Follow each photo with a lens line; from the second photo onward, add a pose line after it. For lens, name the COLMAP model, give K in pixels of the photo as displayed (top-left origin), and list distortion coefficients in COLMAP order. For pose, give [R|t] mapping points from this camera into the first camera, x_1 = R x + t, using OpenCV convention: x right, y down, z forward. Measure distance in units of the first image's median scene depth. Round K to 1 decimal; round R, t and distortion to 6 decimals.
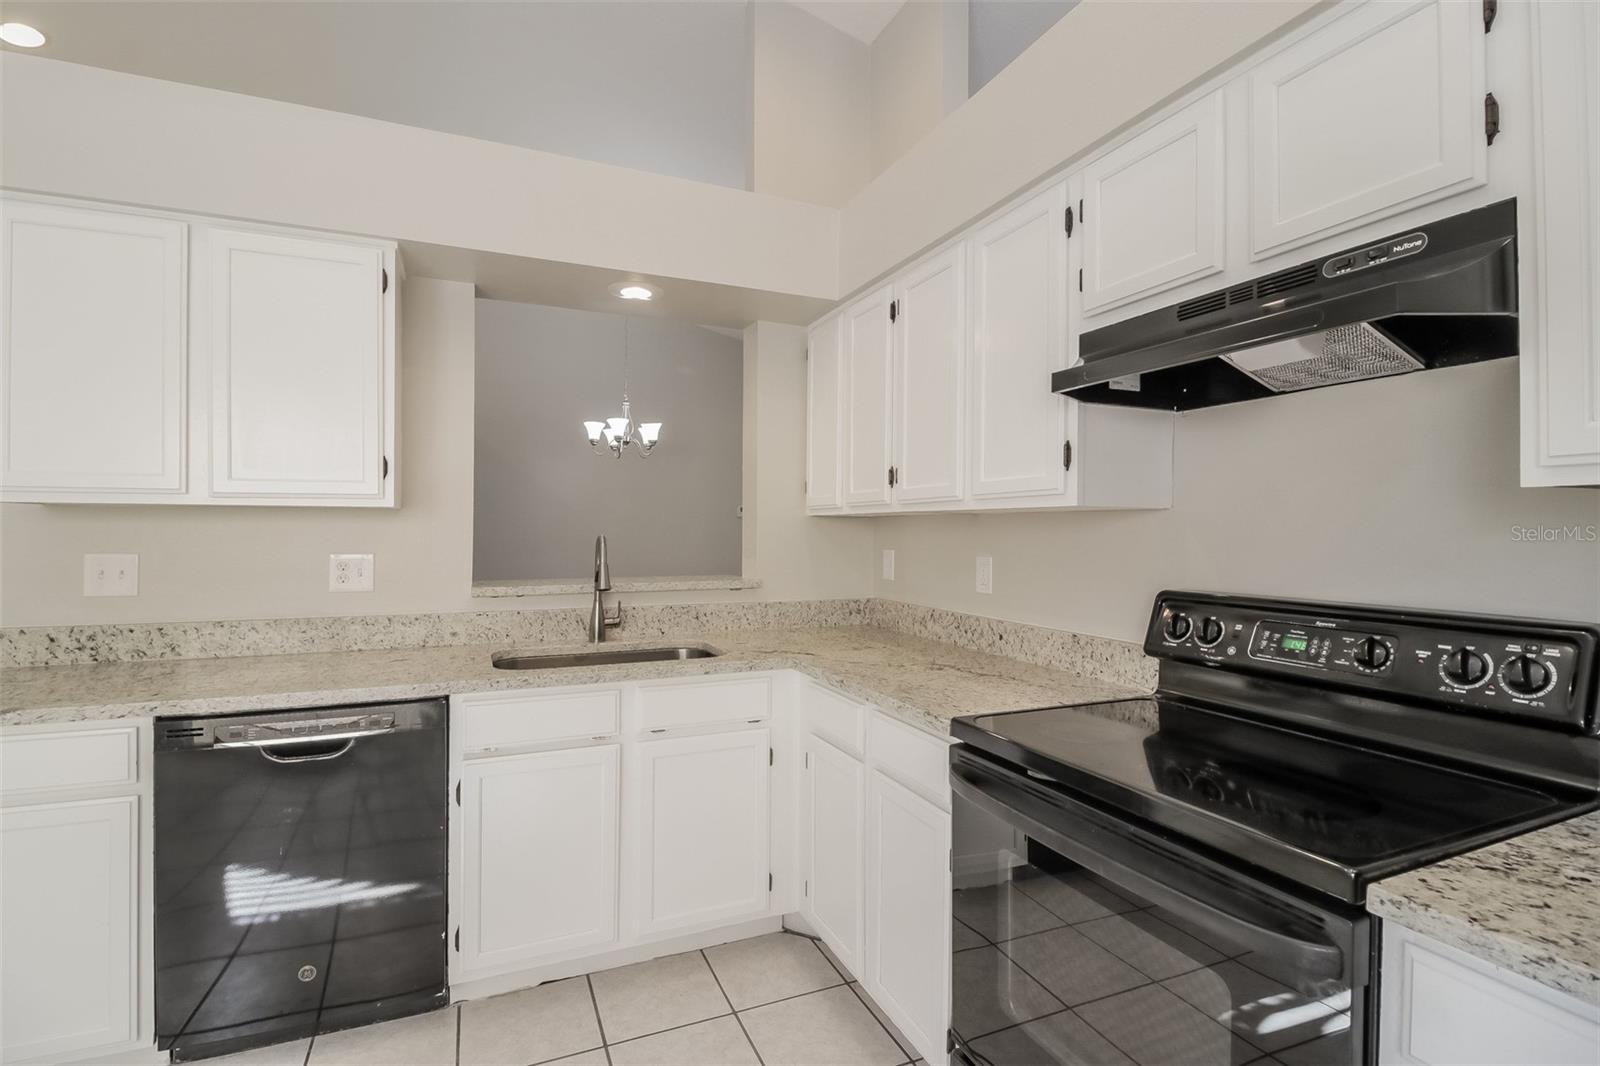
lens RADIAL K [[744.2, 0, 785.0], [0, 744.2, 531.9], [0, 0, 1]] dist [0.001239, -0.002131]
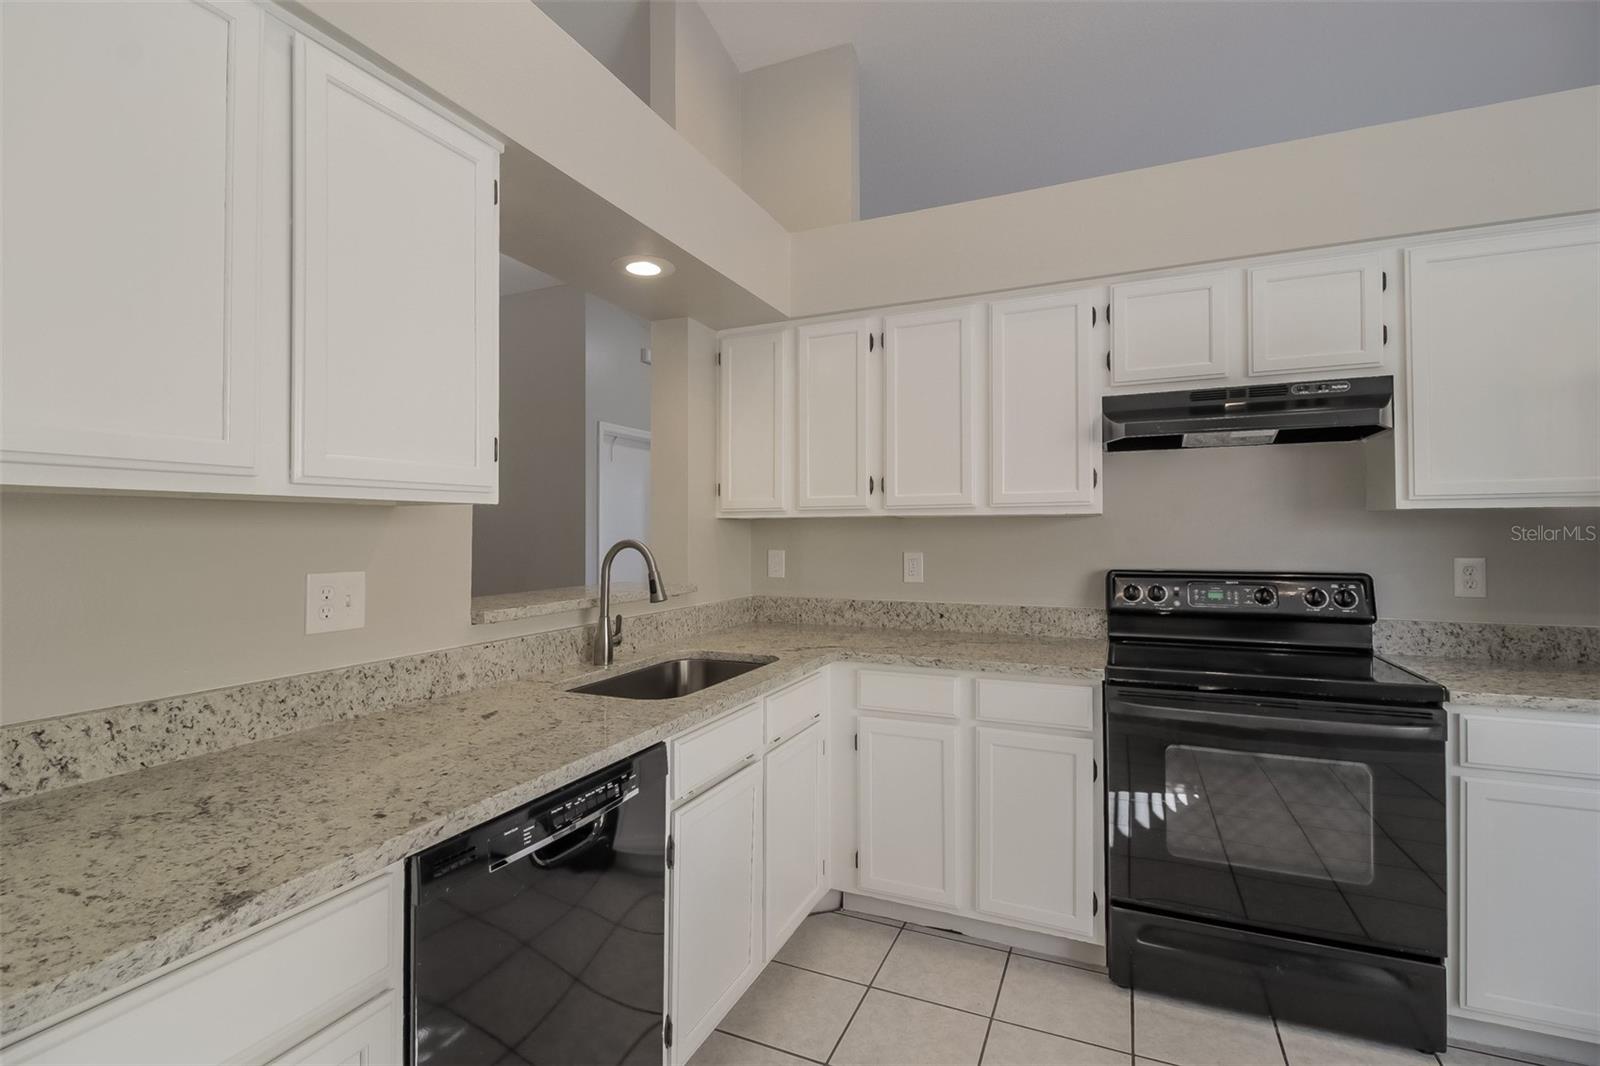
lens RADIAL K [[744.2, 0, 782.4], [0, 744.2, 528.6], [0, 0, 1]] dist [0.001239, -0.002131]
pose [[0.736922, -0.004732, 0.675961, -0.775798], [0.008832, 0.999958, -0.002627, -0.005320], [-0.675920, 0.007906, 0.736933, 0.260482]]
